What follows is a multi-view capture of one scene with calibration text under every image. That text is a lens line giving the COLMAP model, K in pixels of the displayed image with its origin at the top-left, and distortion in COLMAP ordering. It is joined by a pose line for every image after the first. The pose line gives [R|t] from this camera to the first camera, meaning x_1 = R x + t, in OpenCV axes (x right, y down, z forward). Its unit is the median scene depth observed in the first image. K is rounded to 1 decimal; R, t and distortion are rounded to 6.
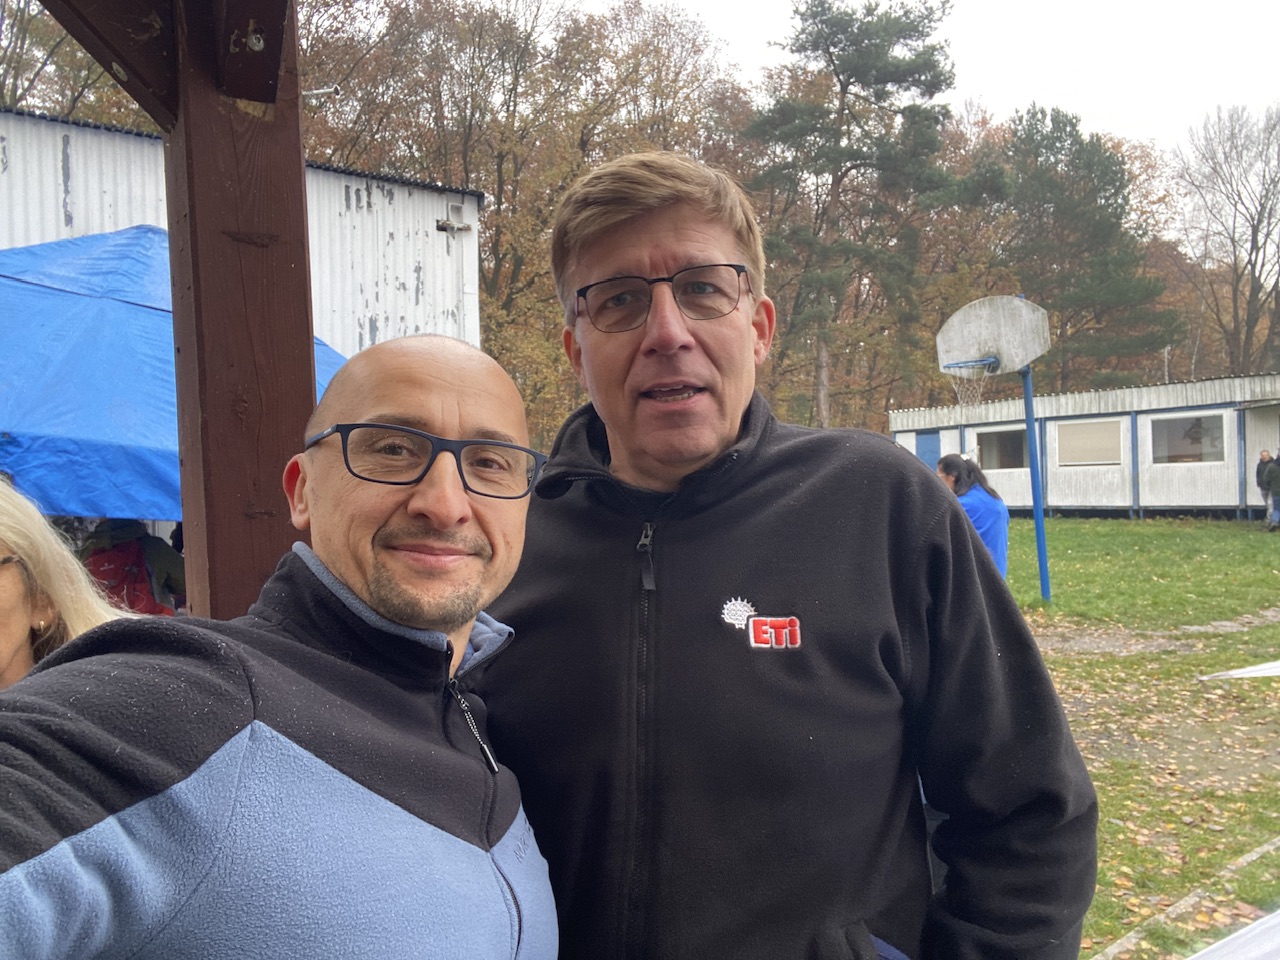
lens RADIAL K [[866.6, 0, 640.6], [0, 866.6, 474.3], [0, 0, 1]] dist [0.011073, -0.003029]
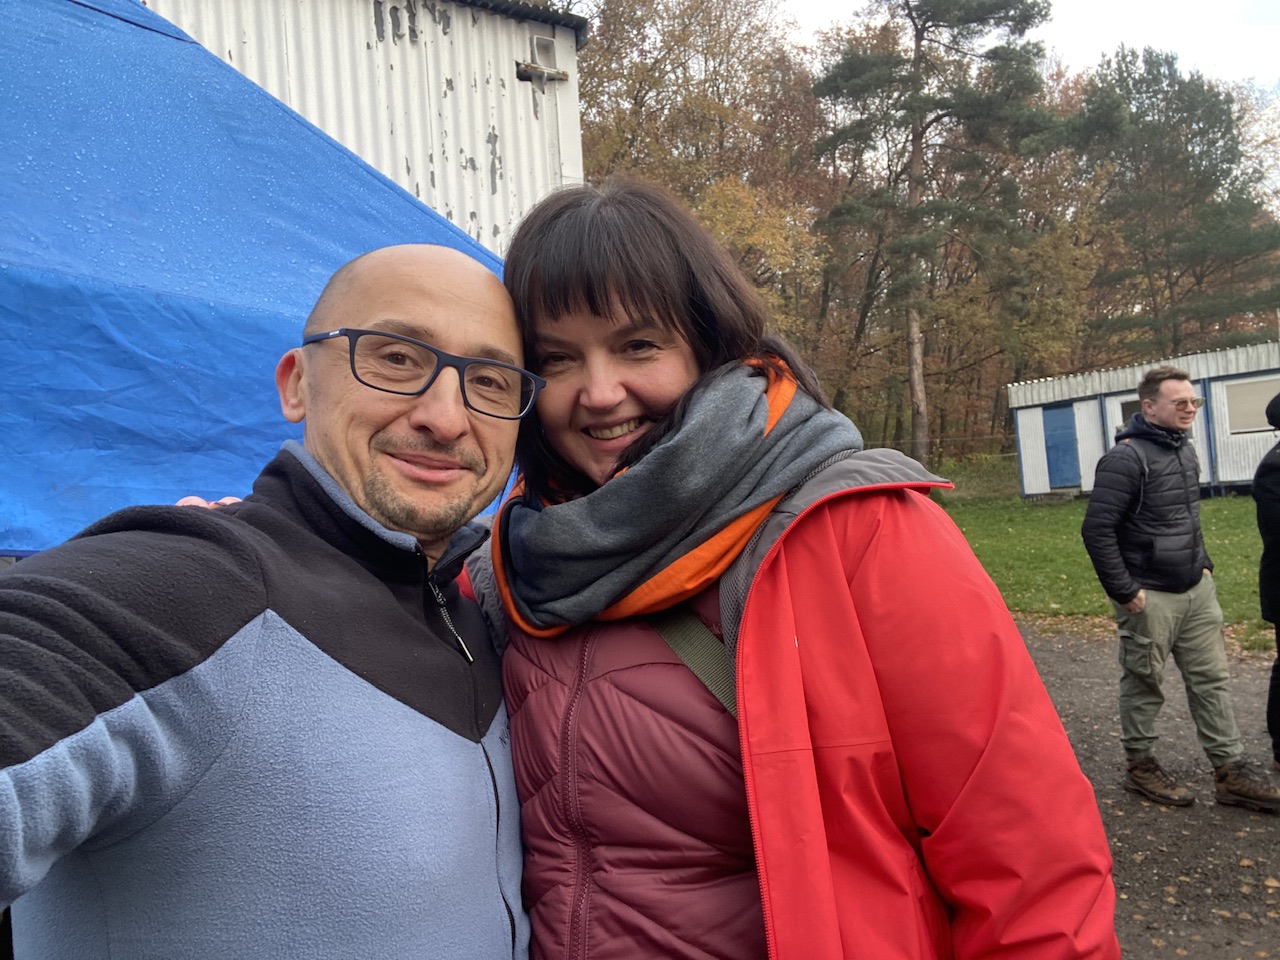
lens RADIAL K [[866.6, 0, 640.6], [0, 866.6, 474.3], [0, 0, 1]] dist [0.011073, -0.003029]
pose [[0.997116, -0.054733, -0.052567, -0.033420], [0.054100, 0.998446, -0.013385, 0.007133], [0.053218, 0.010502, 0.998528, 0.096411]]
